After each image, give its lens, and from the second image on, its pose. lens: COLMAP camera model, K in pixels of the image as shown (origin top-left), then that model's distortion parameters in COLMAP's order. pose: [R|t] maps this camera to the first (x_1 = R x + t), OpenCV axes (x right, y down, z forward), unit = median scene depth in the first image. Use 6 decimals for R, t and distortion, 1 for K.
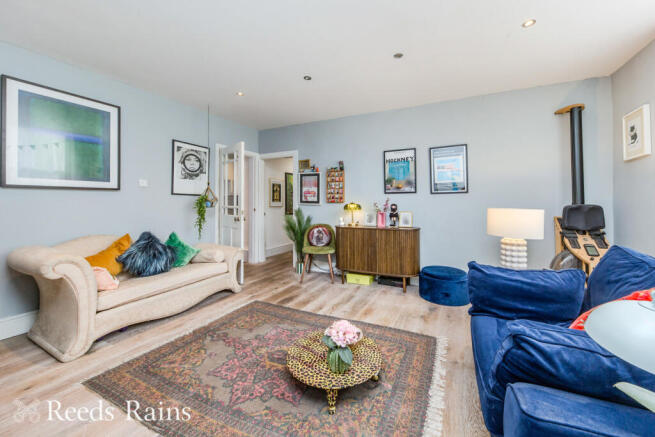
lens RADIAL K [[241.6, 0, 348.4], [0, 241.6, 200.8], [0, 0, 1]] dist [0.000252, -0.000043]
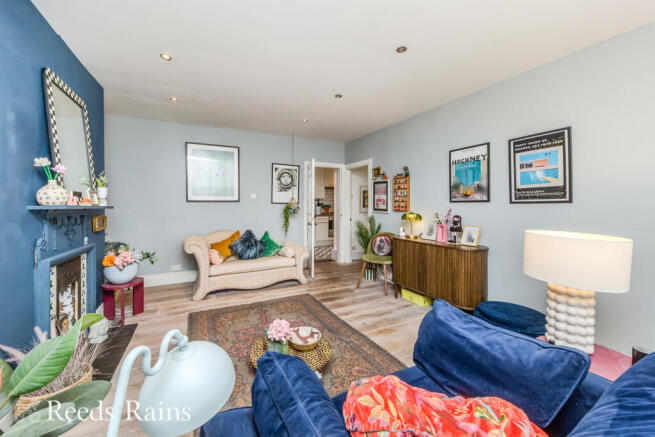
lens RADIAL K [[247.2, 0, 329.5], [0, 247.2, 207.0], [0, 0, 1]] dist [0.000049, -0.000012]
pose [[0.794118, 0.012552, -0.607634, 0.365039], [-0.001917, 0.999833, 0.018148, -0.030486], [0.607761, -0.013247, 0.794010, 0.081989]]
